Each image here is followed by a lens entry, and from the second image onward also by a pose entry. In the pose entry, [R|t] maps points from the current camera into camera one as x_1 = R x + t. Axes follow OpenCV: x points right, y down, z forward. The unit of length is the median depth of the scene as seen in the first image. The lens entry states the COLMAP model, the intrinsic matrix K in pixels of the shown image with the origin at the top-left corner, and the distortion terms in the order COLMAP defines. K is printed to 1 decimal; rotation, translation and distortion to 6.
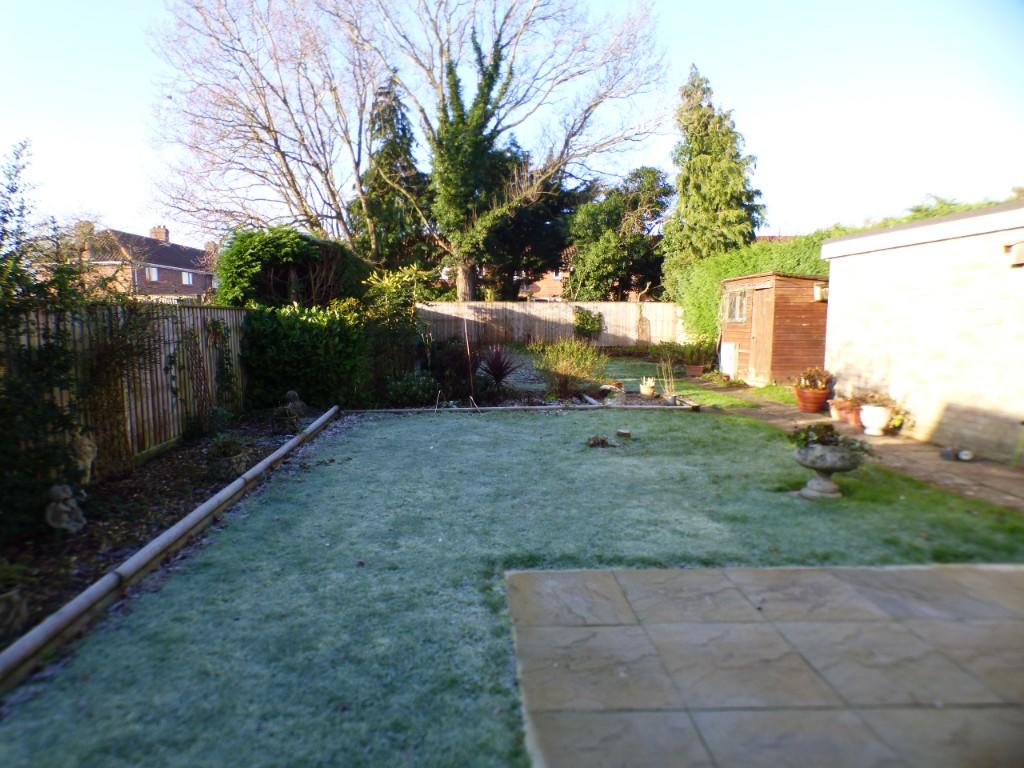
lens RADIAL K [[608.3, 0, 512.0], [0, 608.3, 384.0], [0, 0, 1]] dist [0.000276, 0.053506]
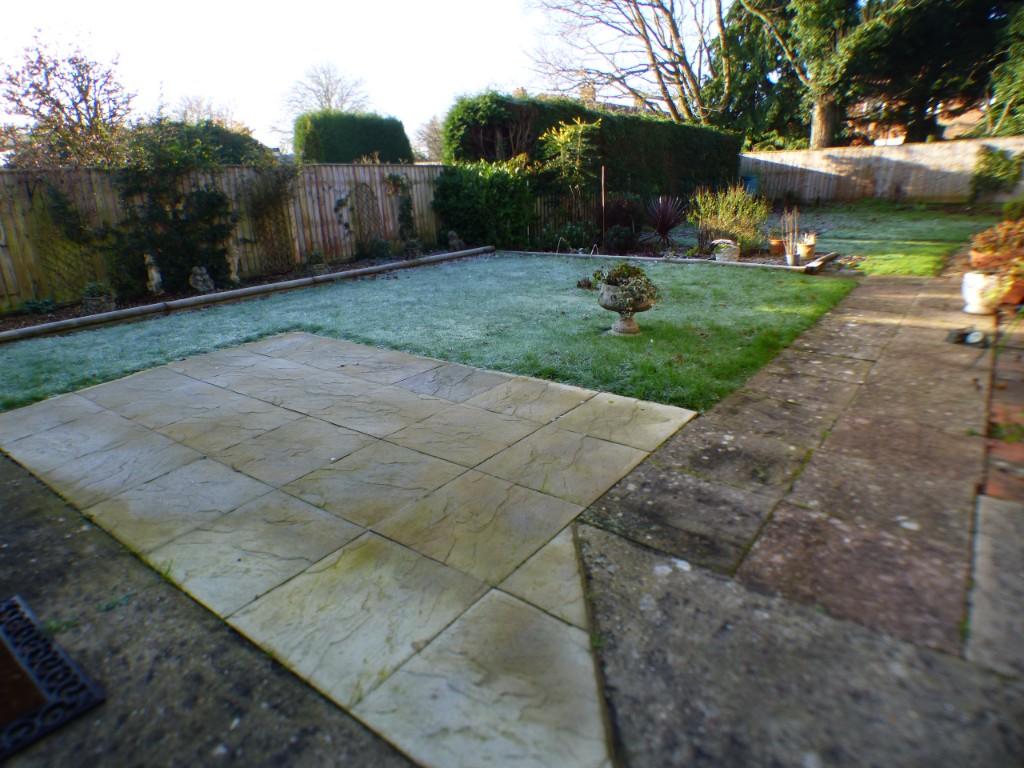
lens RADIAL K [[608.3, 0, 512.0], [0, 608.3, 384.0], [0, 0, 1]] dist [0.000276, 0.053506]
pose [[0.776866, 0.187568, -0.601080, 0.182658], [-0.050992, 0.970207, 0.236850, 0.004071], [0.627597, -0.153350, 0.763286, 0.012363]]
